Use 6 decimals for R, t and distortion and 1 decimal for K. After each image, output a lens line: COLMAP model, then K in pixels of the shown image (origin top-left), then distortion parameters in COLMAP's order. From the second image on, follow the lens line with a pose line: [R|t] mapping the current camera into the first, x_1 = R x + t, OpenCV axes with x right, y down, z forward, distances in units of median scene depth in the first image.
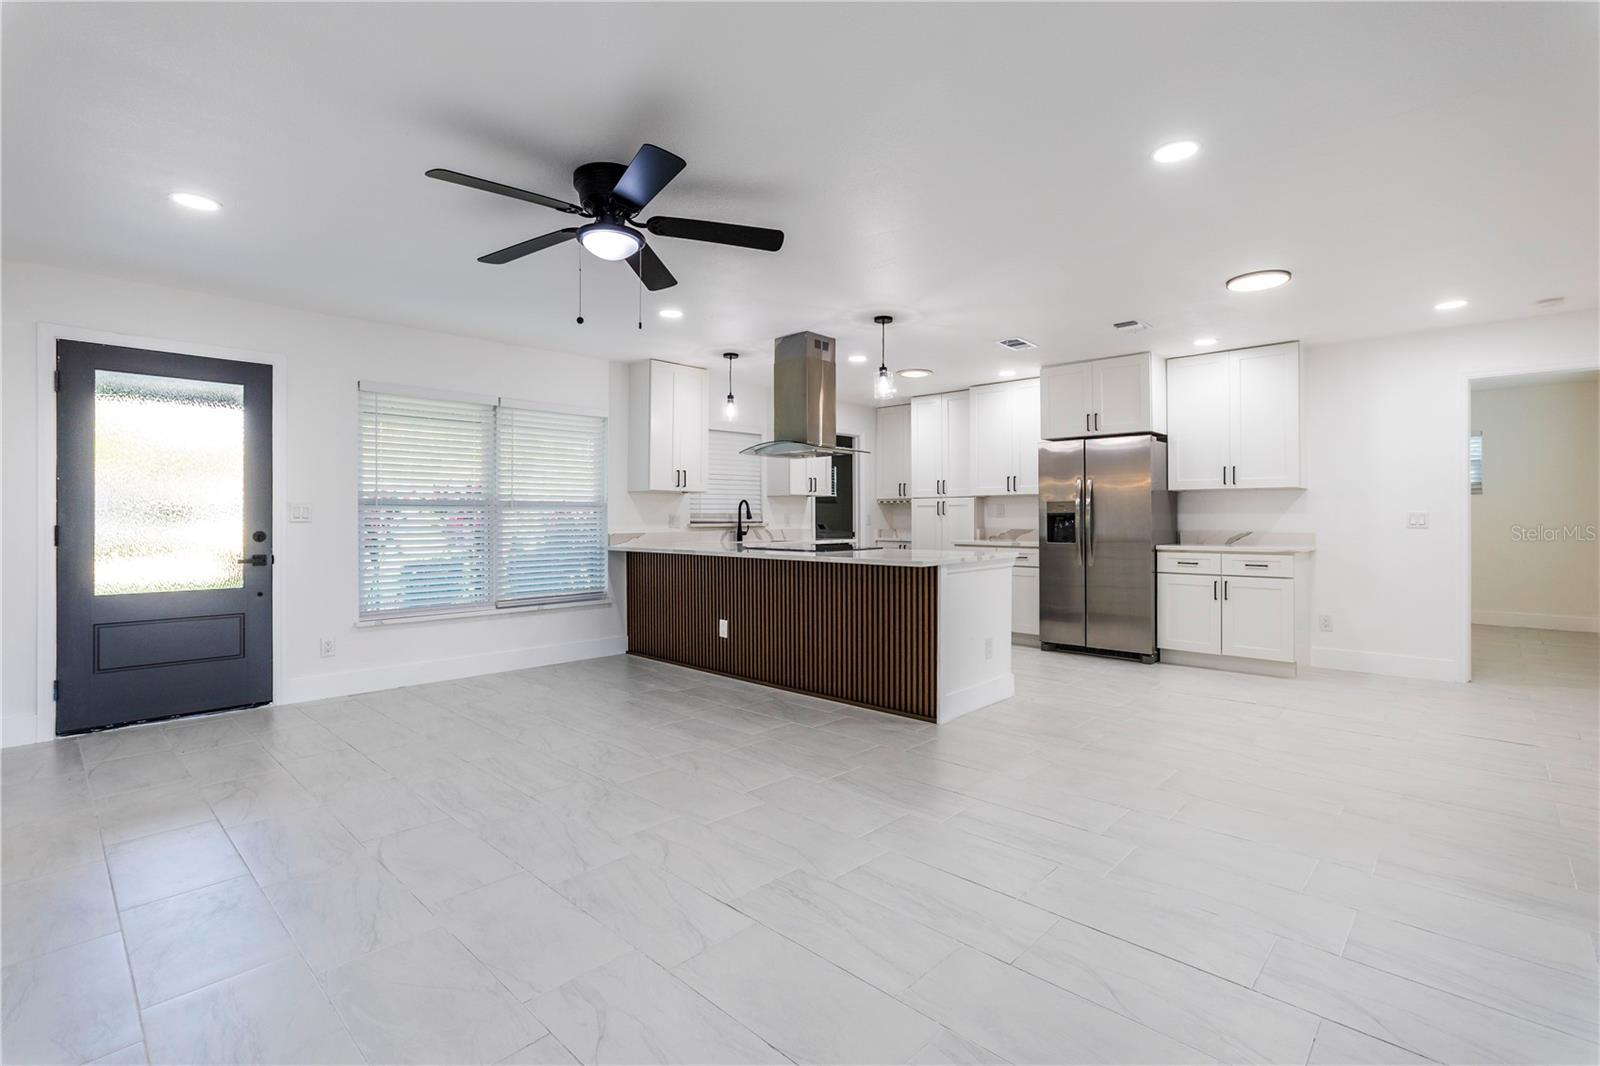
lens RADIAL K [[740.4, 0, 800.3], [0, 740.4, 521.4], [0, 0, 1]] dist [-0.025109, 0.009796]
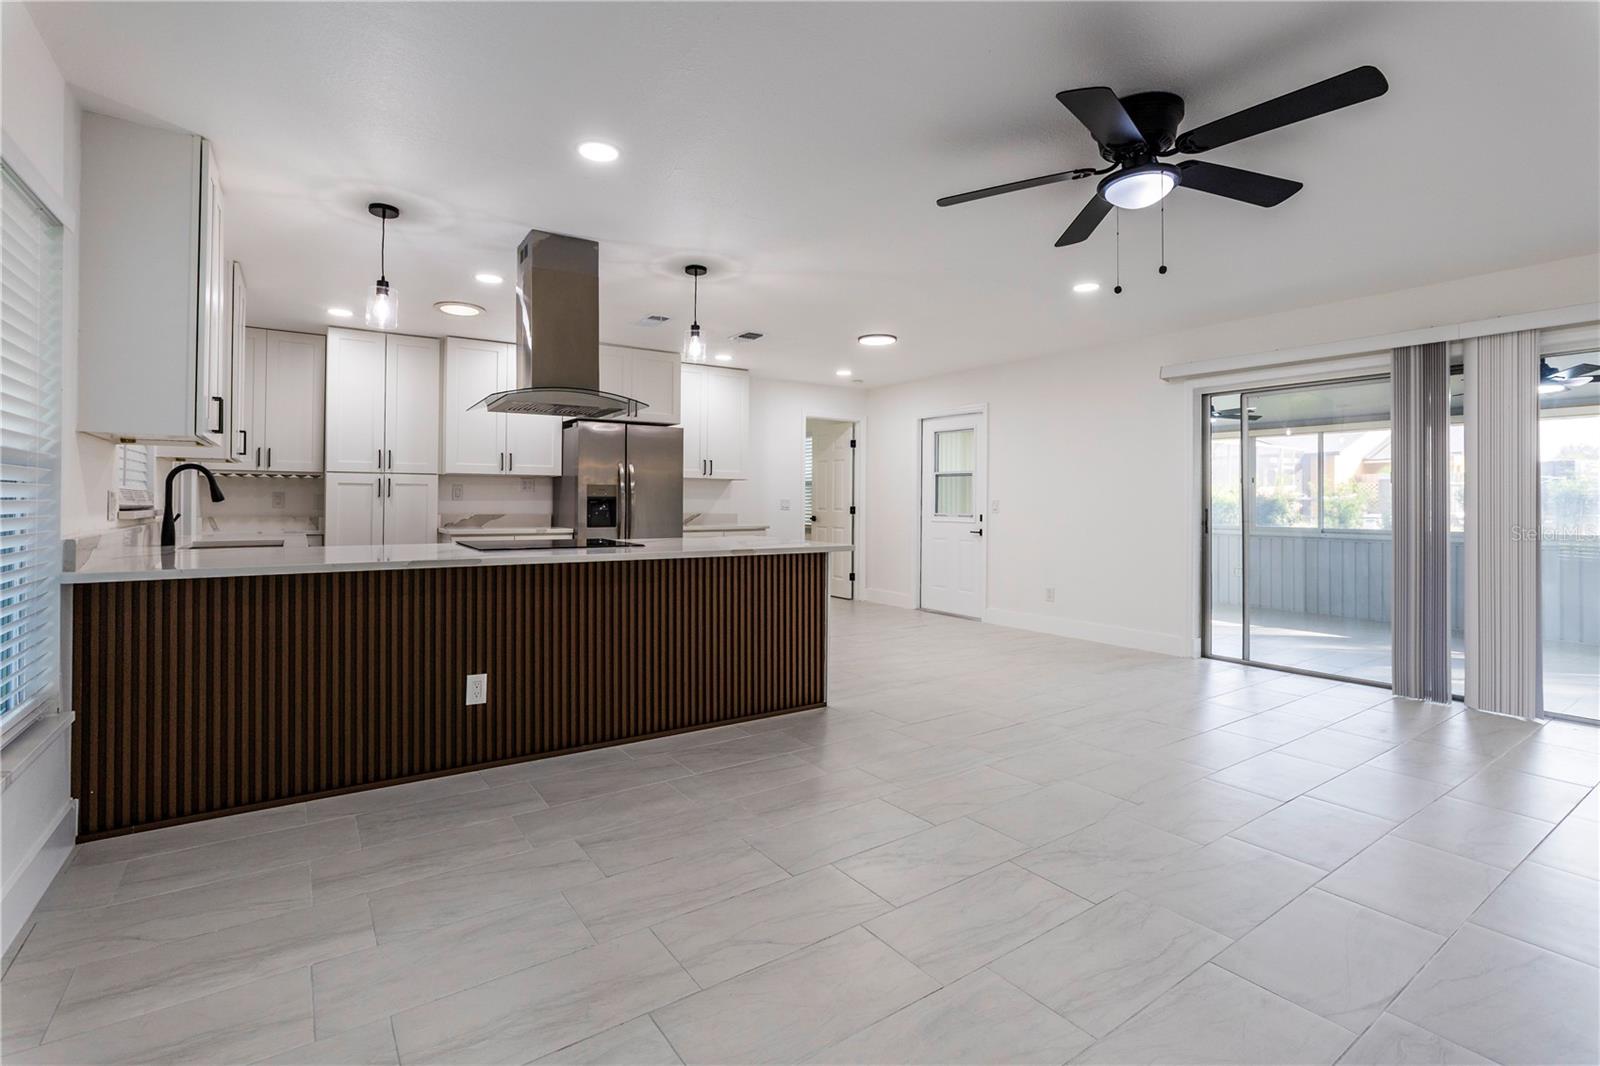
lens RADIAL K [[740.4, 0, 787.6], [0, 740.4, 496.5], [0, 0, 1]] dist [-0.025109, 0.009796]
pose [[0.207915, 0.010421, 0.978091, -0.592435], [-0.000620, 0.999944, -0.010522, -0.001940], [-0.978147, 0.001582, 0.207910, 0.609547]]
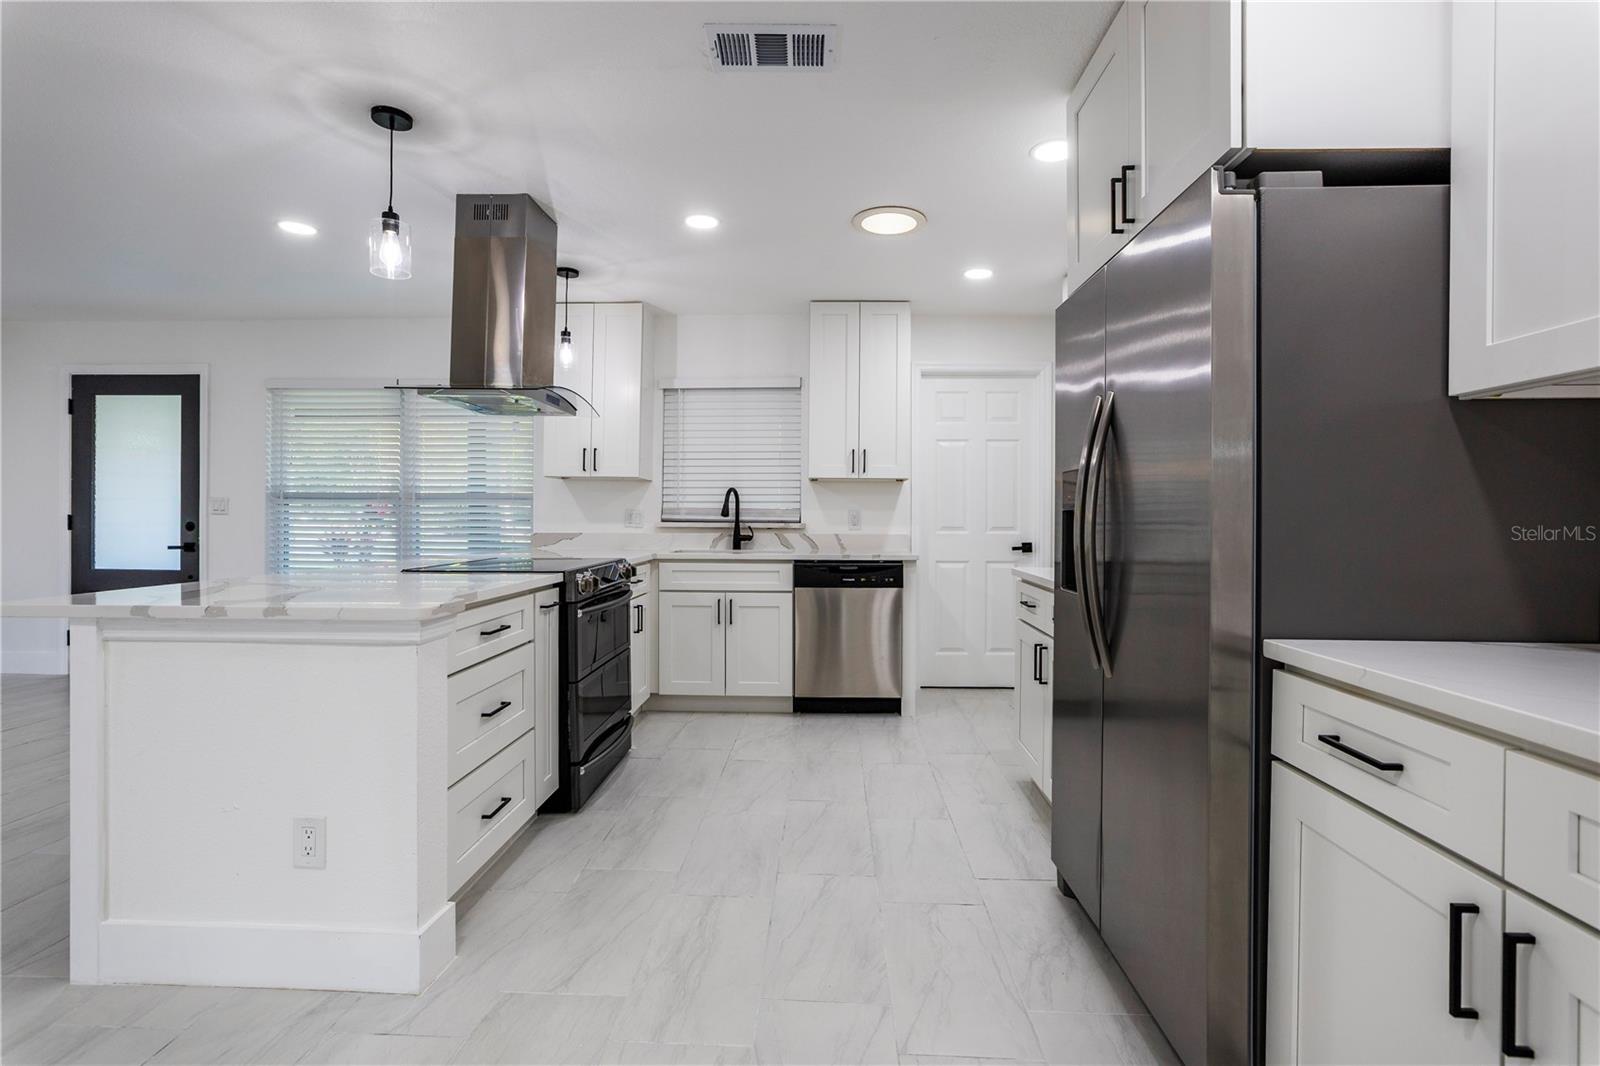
lens RADIAL K [[740.4, 0, 779.0], [0, 740.4, 522.5], [0, 0, 1]] dist [-0.025109, 0.009796]
pose [[0.642210, 0.013155, -0.766416, 0.557566], [-0.012727, 0.999898, 0.006498, -0.003348], [0.766423, 0.005582, 0.642312, 0.747229]]
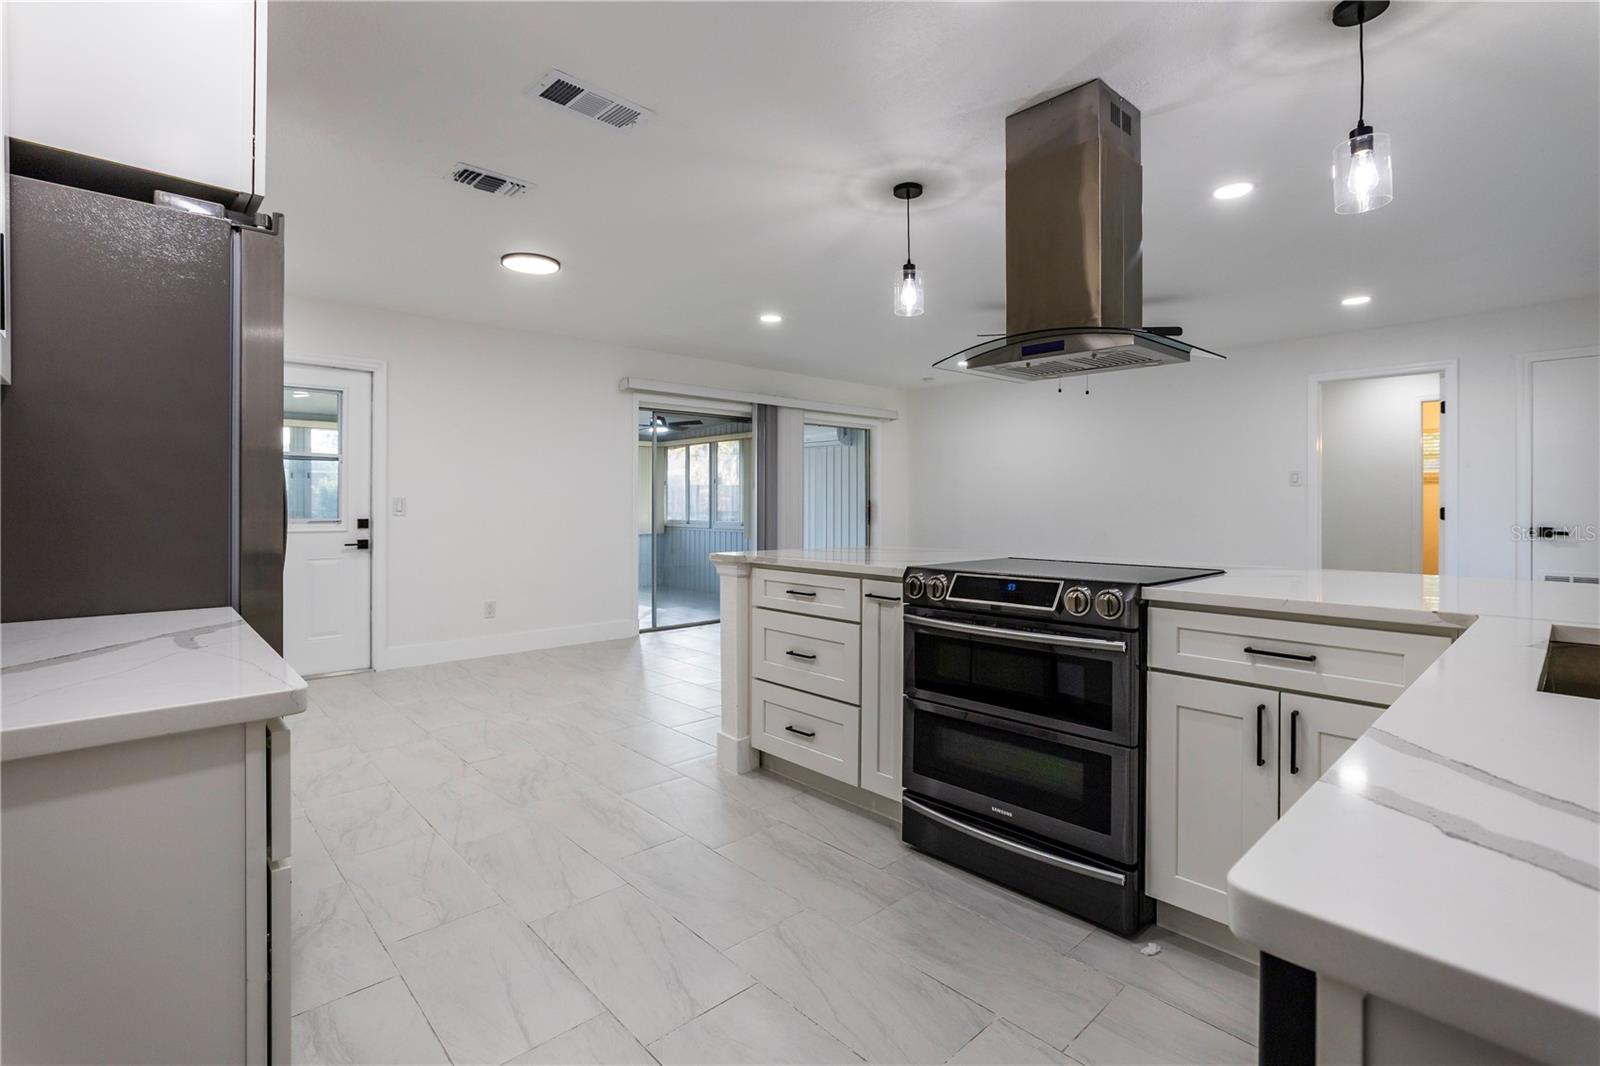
lens RADIAL K [[740.4, 0, 804.9], [0, 740.4, 503.9], [0, 0, 1]] dist [-0.025109, 0.009796]
pose [[-0.998067, 0.005511, 0.061898, 0.122704], [0.005565, 0.999984, 0.000693, -0.003205], [-0.061894, 0.001036, -0.998082, 1.396645]]
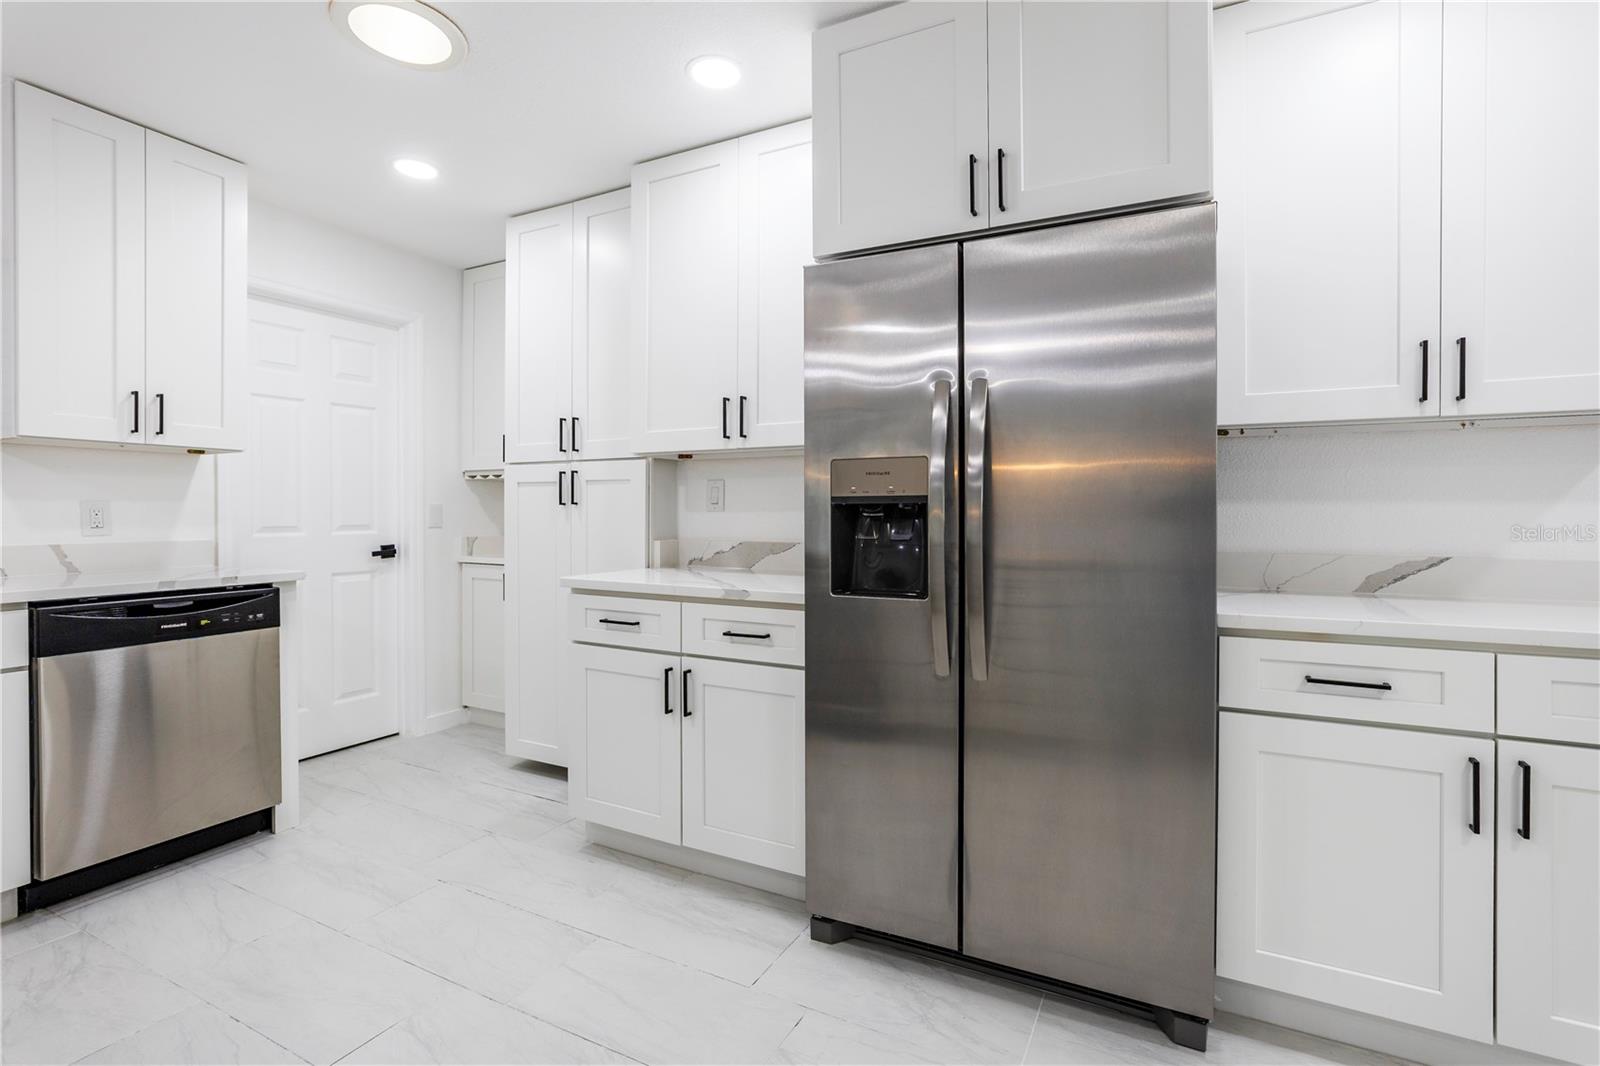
lens RADIAL K [[740.4, 0, 784.8], [0, 740.4, 517.2], [0, 0, 1]] dist [-0.025109, 0.009796]
pose [[0.958598, 0.002947, 0.284749, 0.253189], [-0.002463, 0.999995, -0.002059, -0.002505], [-0.284754, 0.001272, 0.958600, 0.790897]]
